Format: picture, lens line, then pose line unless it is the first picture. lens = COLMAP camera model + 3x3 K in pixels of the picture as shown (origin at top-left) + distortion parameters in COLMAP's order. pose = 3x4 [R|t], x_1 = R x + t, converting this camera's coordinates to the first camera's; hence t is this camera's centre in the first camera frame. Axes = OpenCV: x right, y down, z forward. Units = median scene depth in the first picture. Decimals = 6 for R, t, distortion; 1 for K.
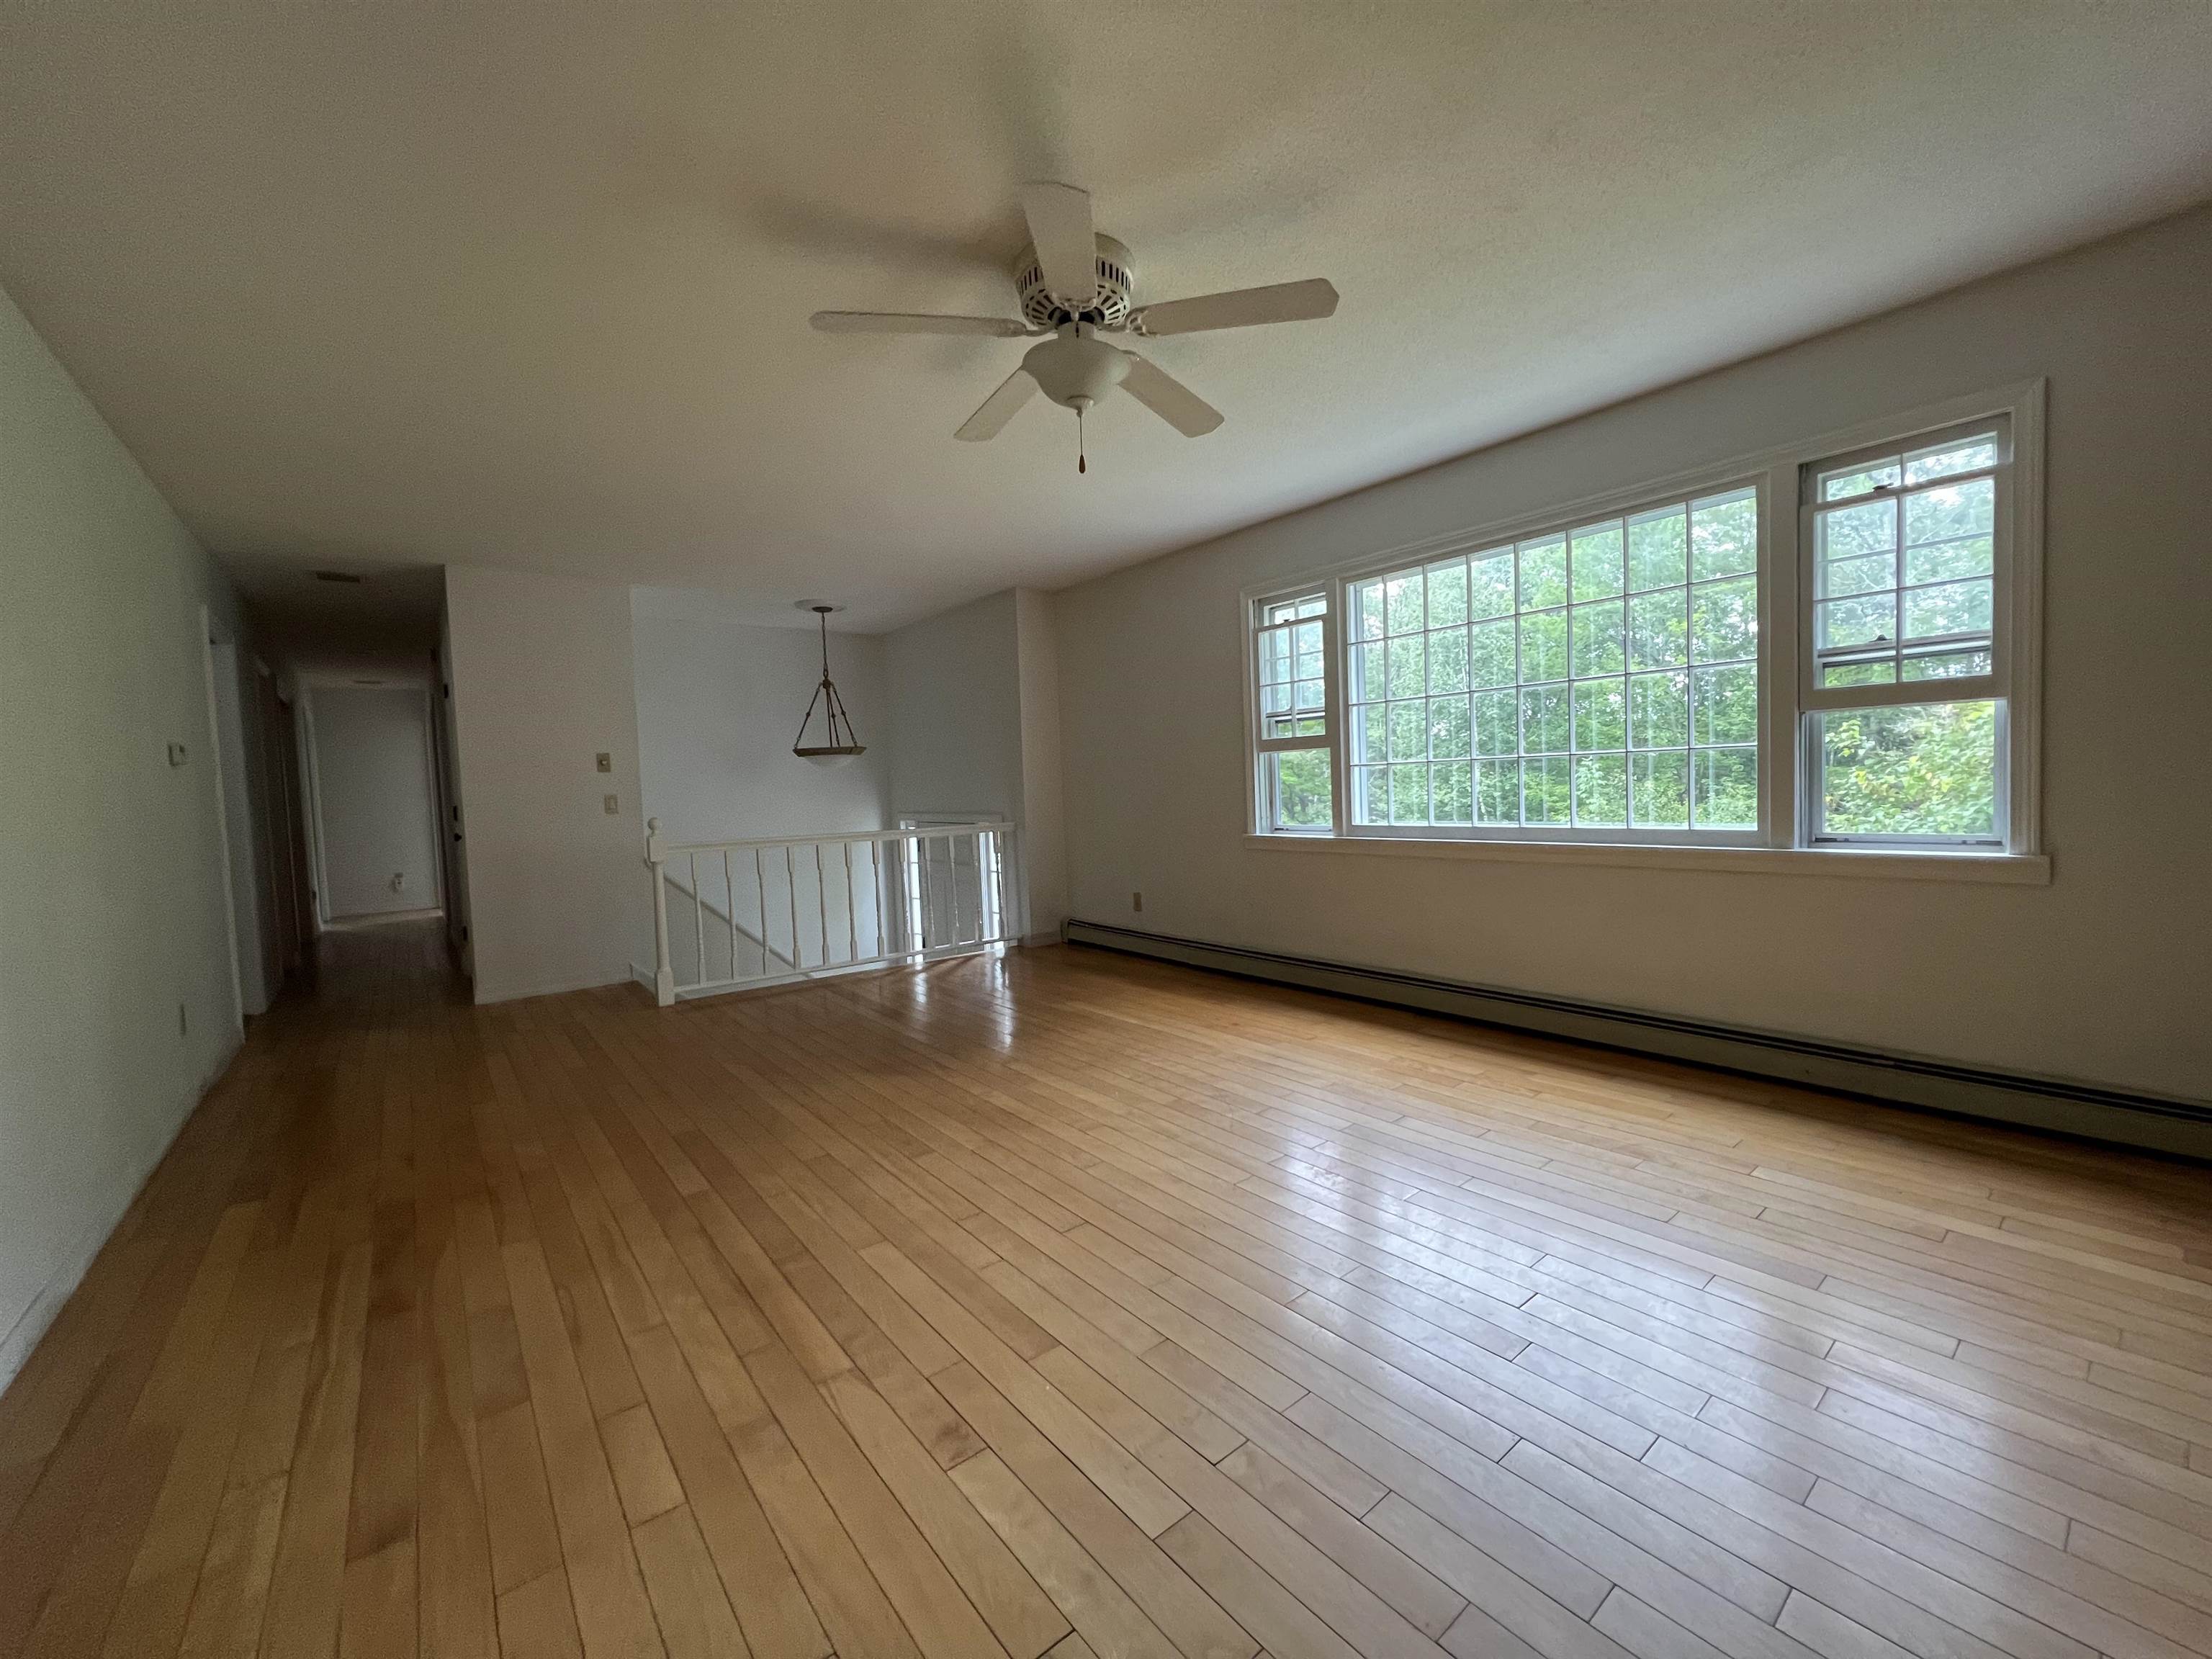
lens RADIAL K [[880.5, 0, 1106.0], [0, 880.5, 829.5], [0, 0, 1]] dist [0.001393, 0.000423]
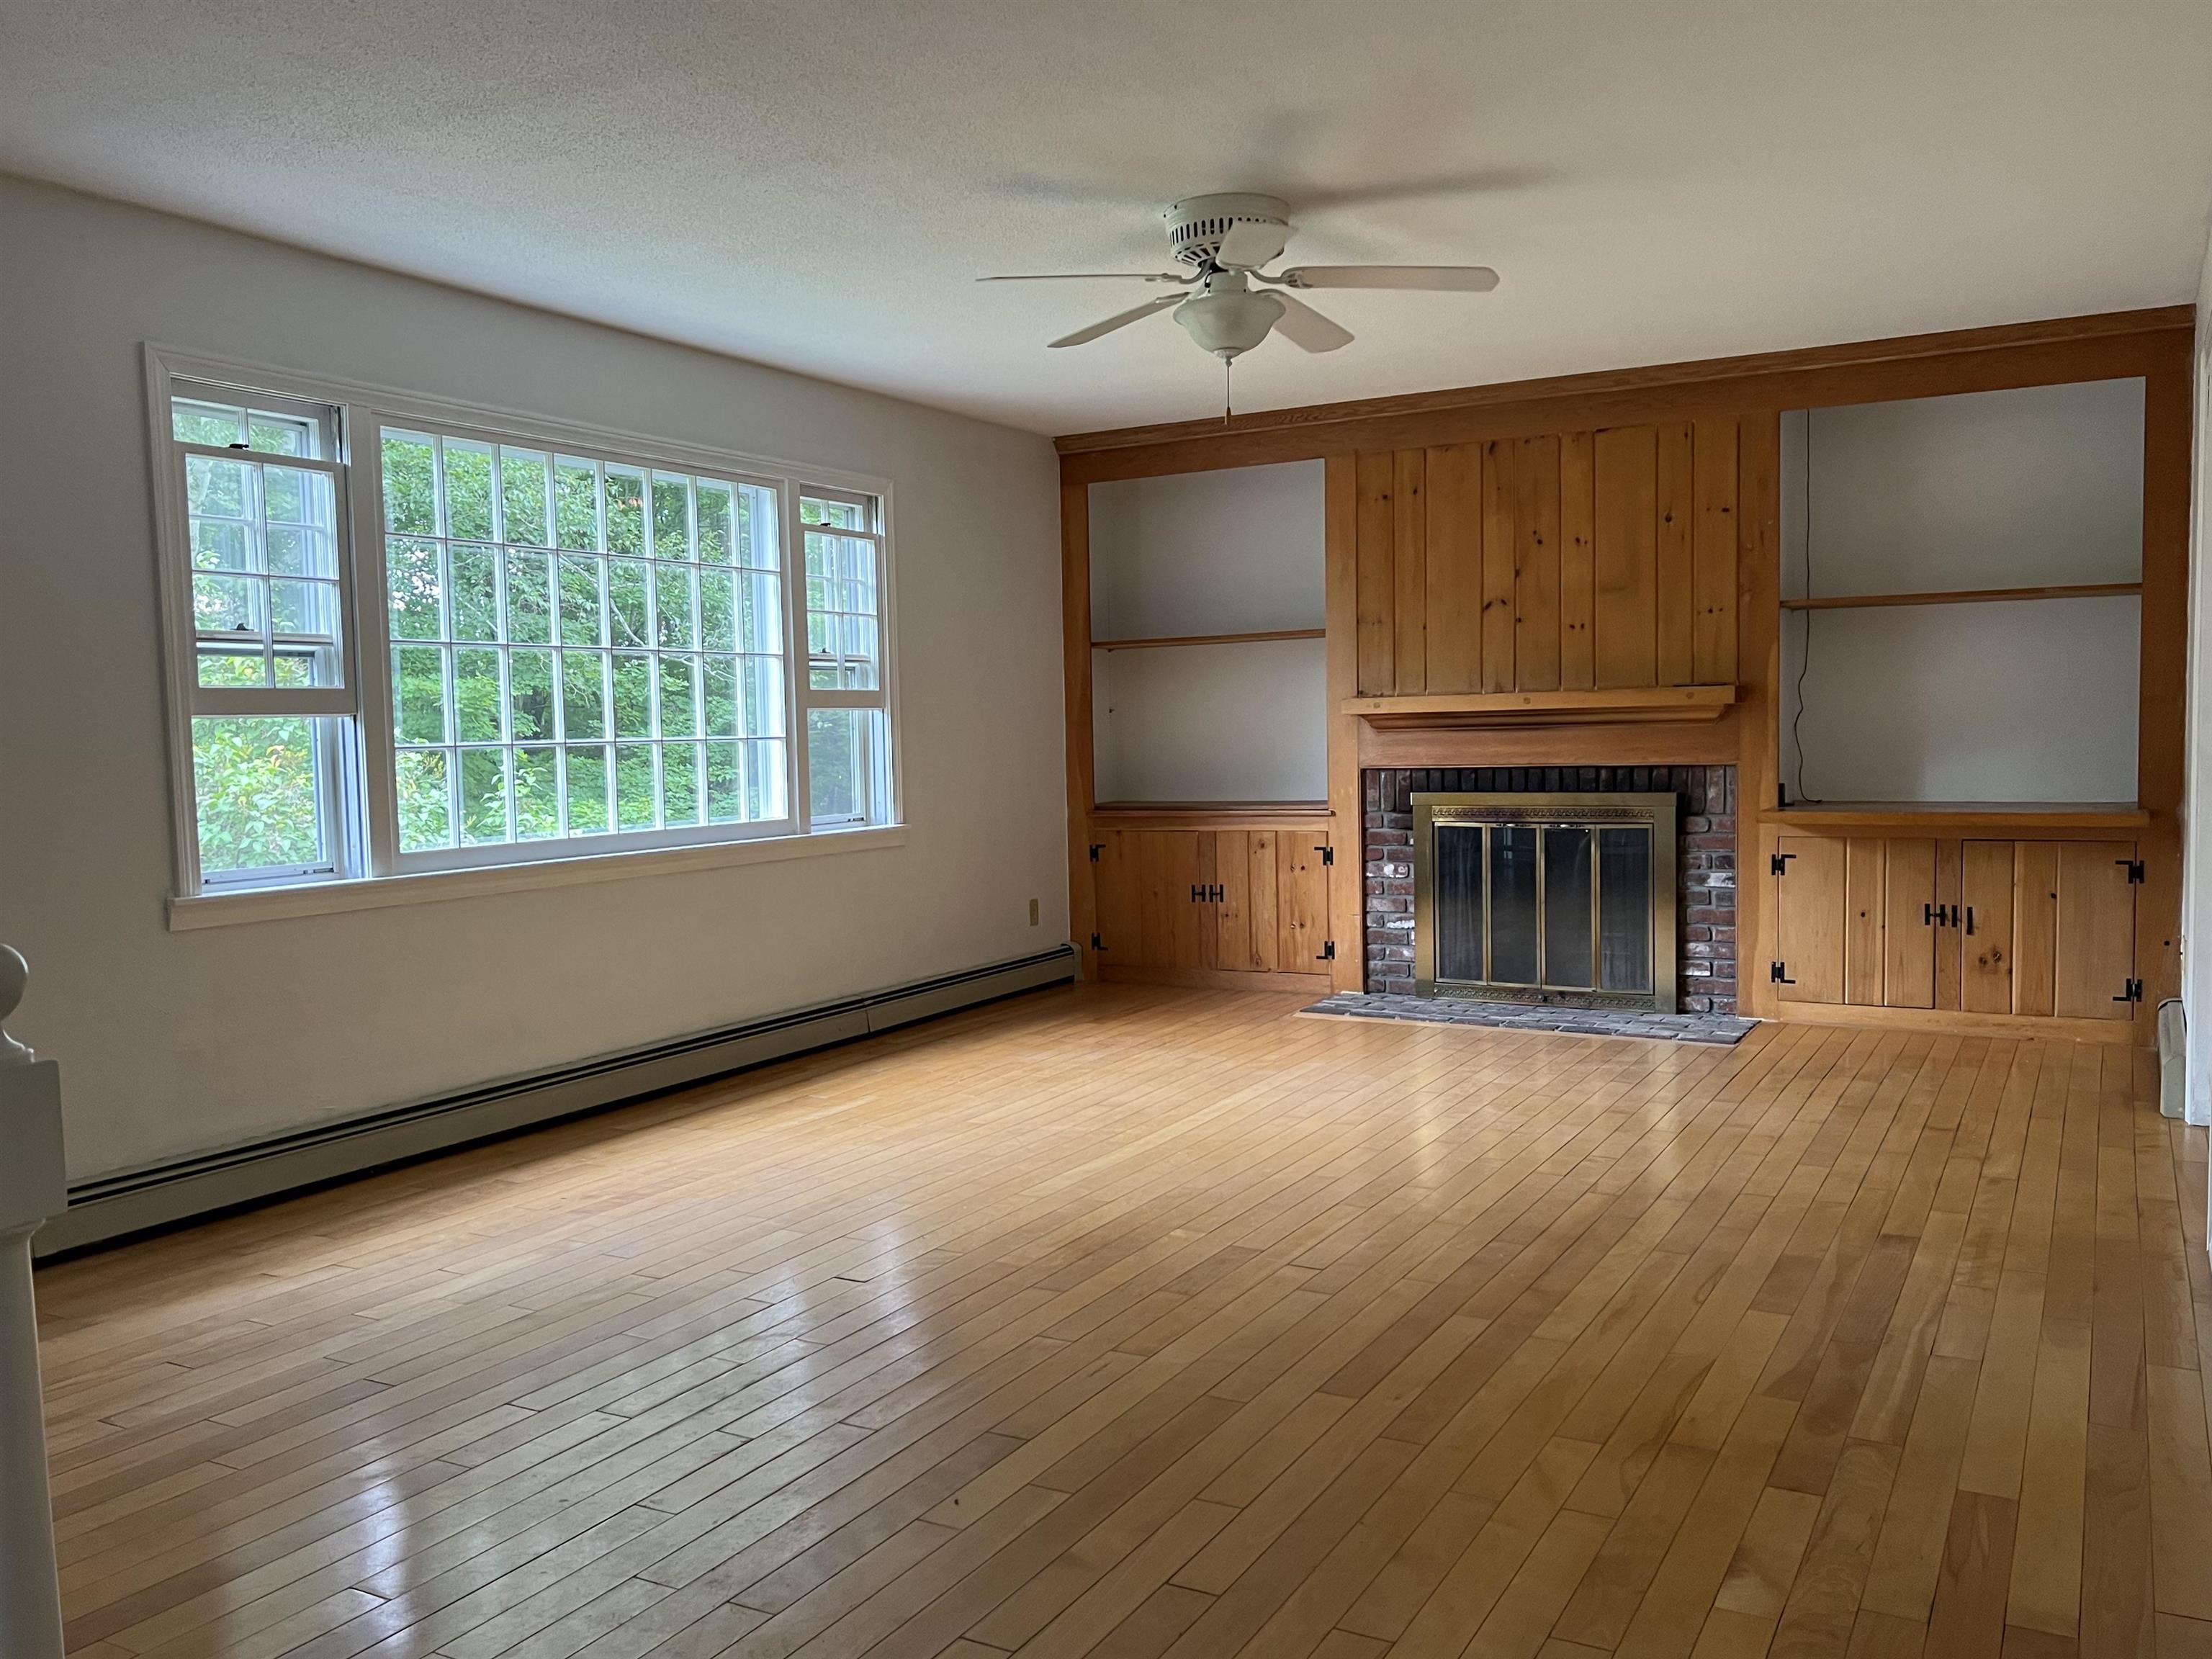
lens RADIAL K [[1768.6, 0, 1106.0], [0, 1768.6, 829.5], [0, 0, 1]] dist [0.000845, -0.003971]
pose [[-0.374890, -0.006890, 0.927044, -1.504153], [0.086321, 0.995369, 0.042306, -0.047735], [-0.923042, 0.095883, -0.372559, 1.603382]]
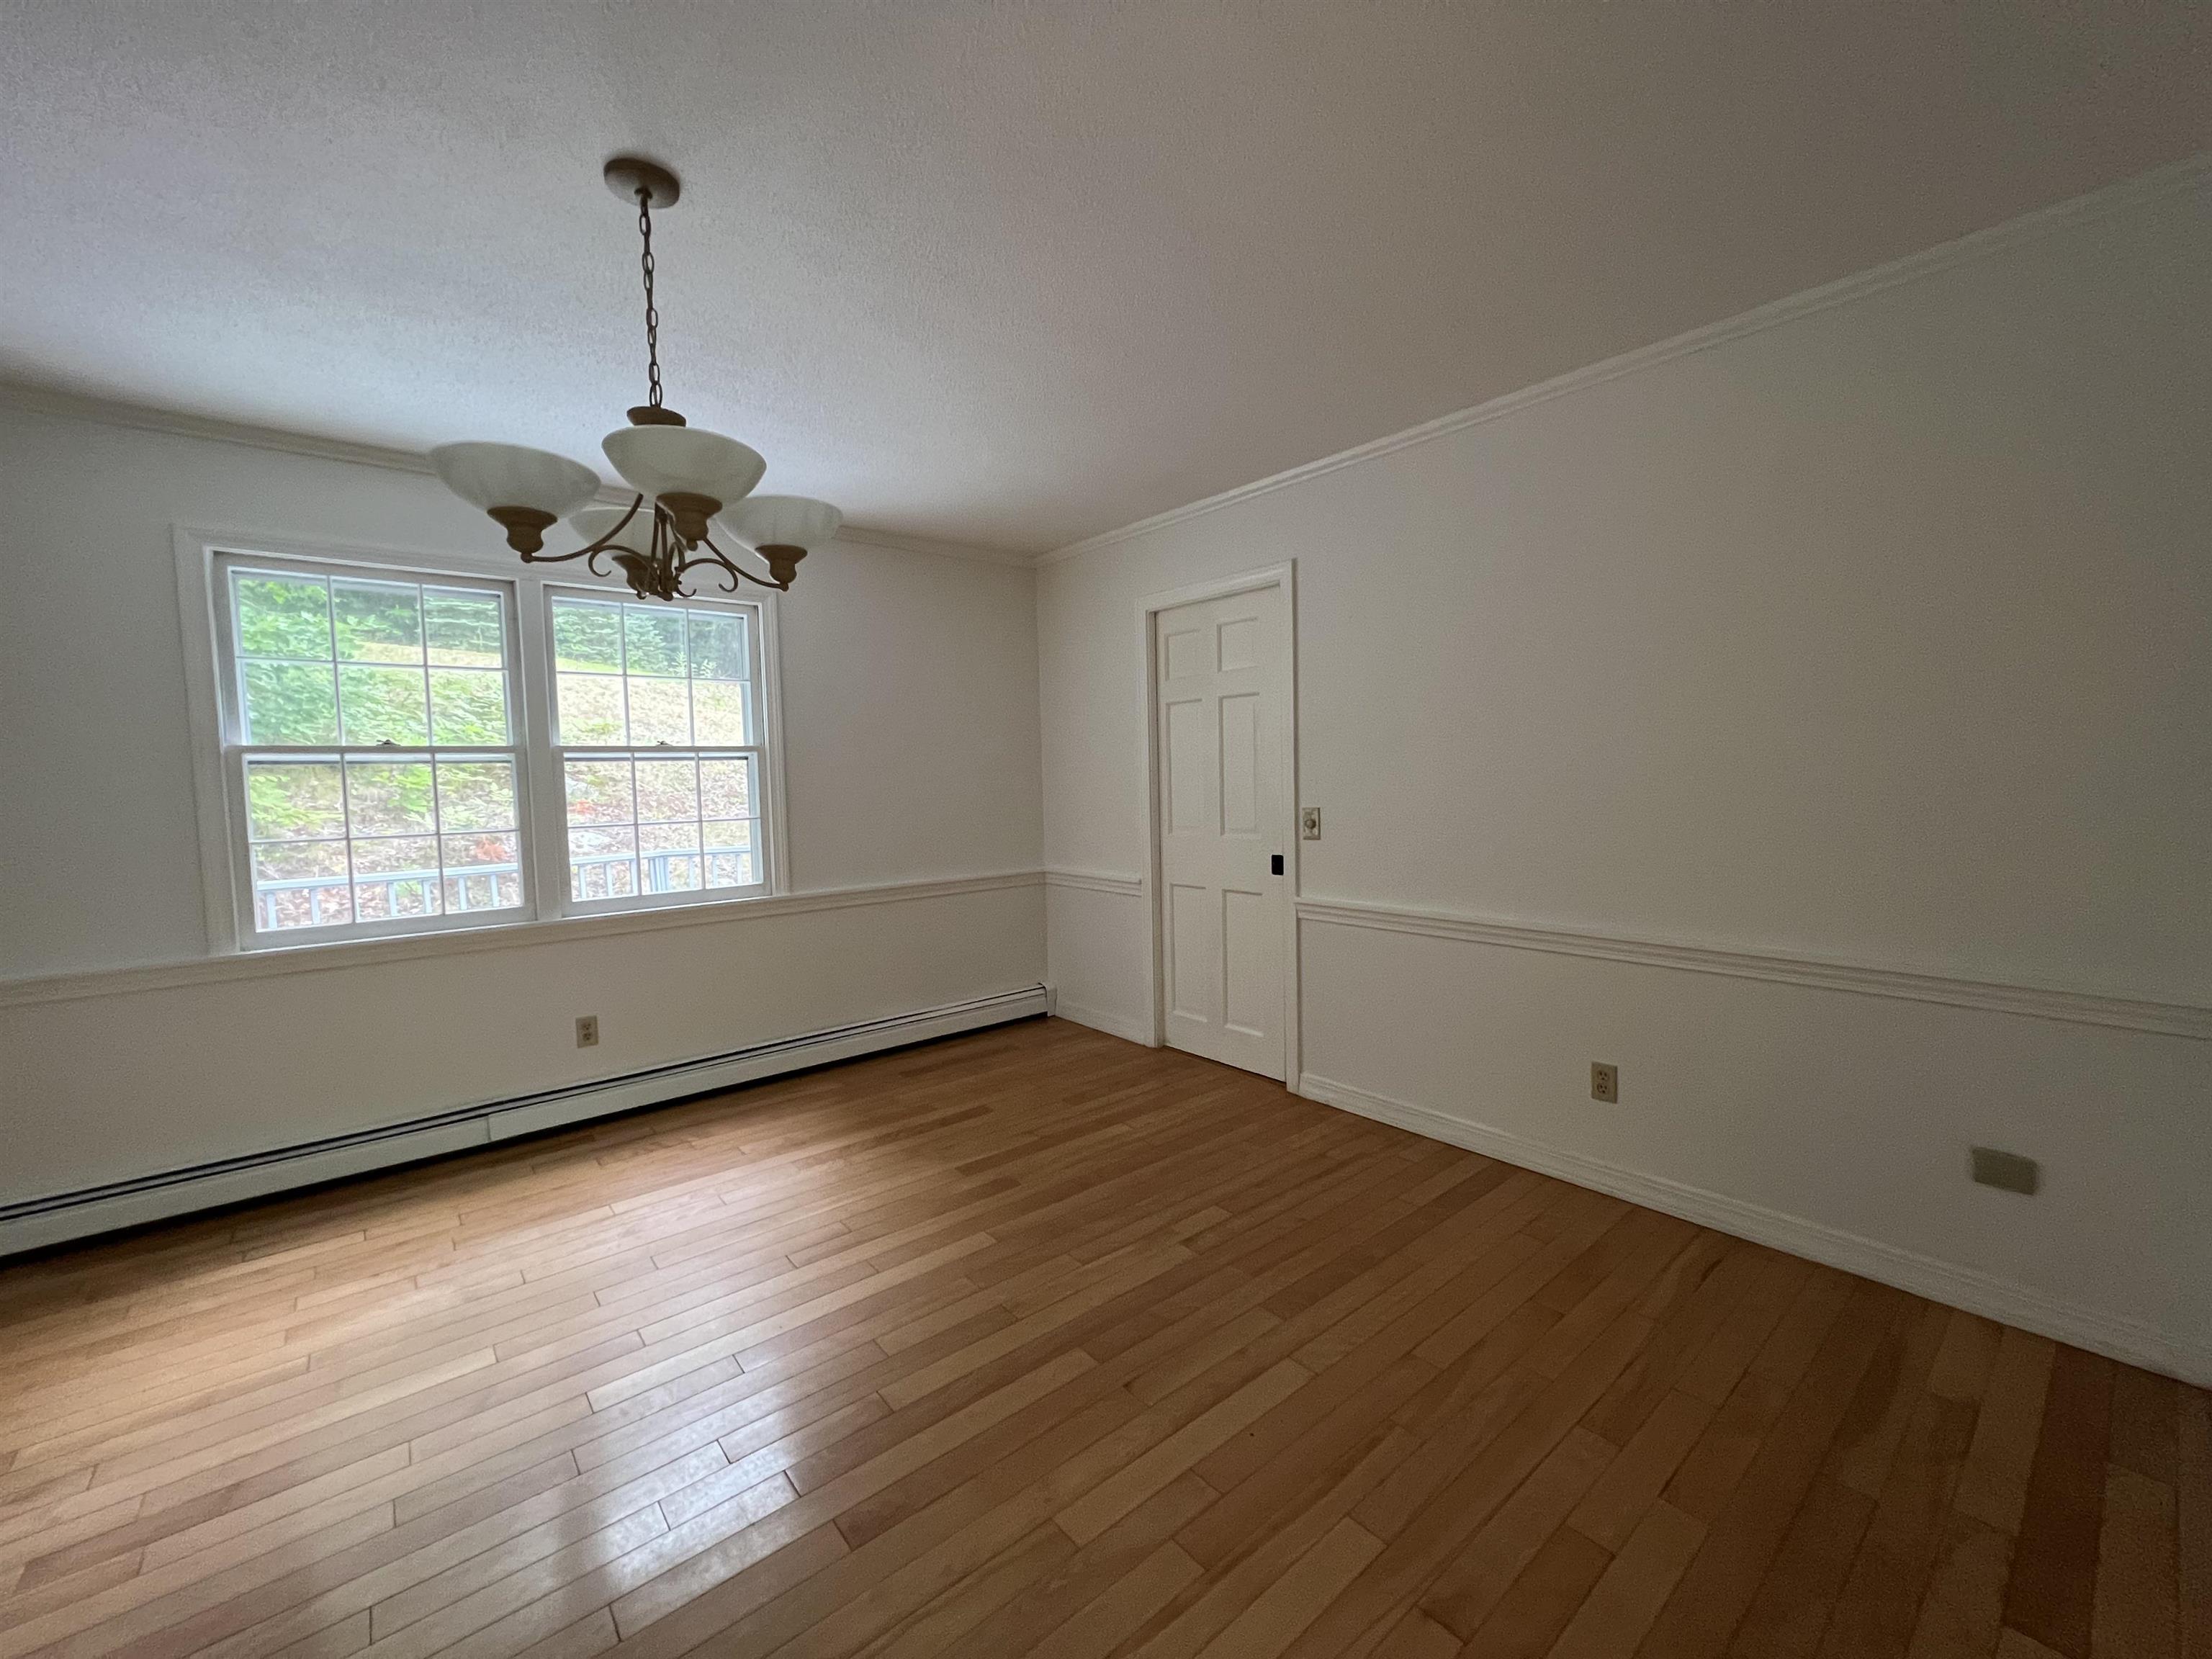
lens RADIAL K [[910.6, 0, 1106.0], [0, 910.6, 829.5], [0, 0, 1]] dist [-0.000797, -0.000098]
pose [[-0.007955, 0.003357, 0.999963, -0.868337], [0.090197, 0.995920, -0.002626, -0.037769], [-0.995892, 0.090173, -0.008225, 0.844352]]
